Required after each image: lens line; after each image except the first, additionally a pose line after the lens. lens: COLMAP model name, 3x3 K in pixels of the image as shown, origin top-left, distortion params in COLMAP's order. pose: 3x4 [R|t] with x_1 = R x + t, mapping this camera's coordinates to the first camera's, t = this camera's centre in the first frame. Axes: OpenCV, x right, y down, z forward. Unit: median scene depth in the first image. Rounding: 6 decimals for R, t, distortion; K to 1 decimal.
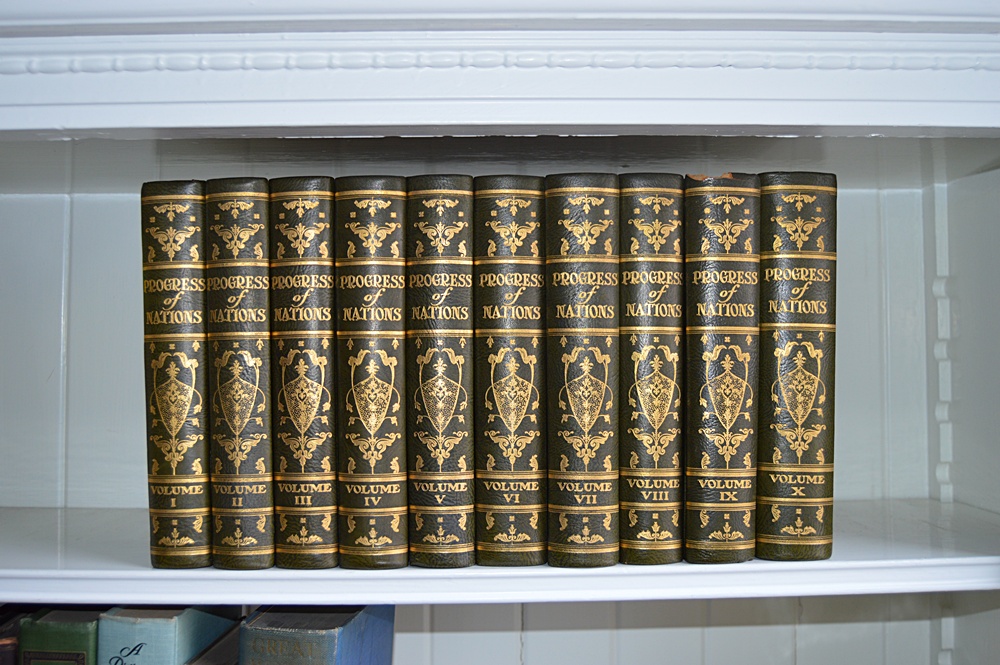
lens RADIAL K [[981.3, 0, 500.0], [0, 981.3, 332.5], [0, 0, 1]] dist [-0.068051, 0.007887]
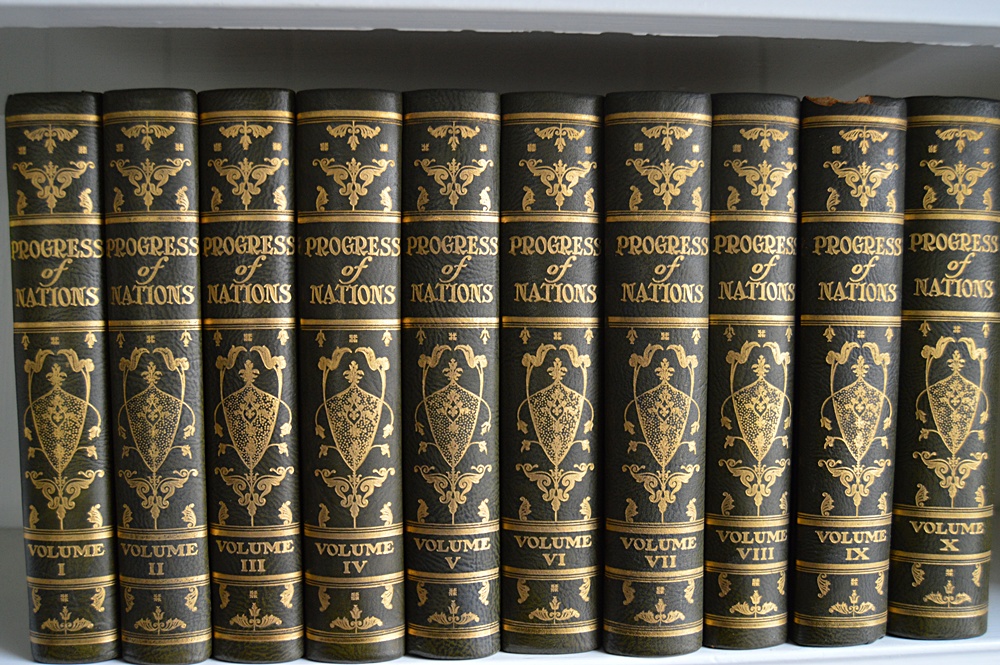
lens RADIAL K [[1025.0, 0, 500.0], [0, 1025.0, 332.5], [0, 0, 1]] dist [-0.079175, 0.028520]
pose [[0.998167, 0.004488, 0.060359, -0.071427], [-0.008378, 0.997893, 0.064342, -0.038947], [-0.059943, -0.064730, 0.996101, 0.285639]]
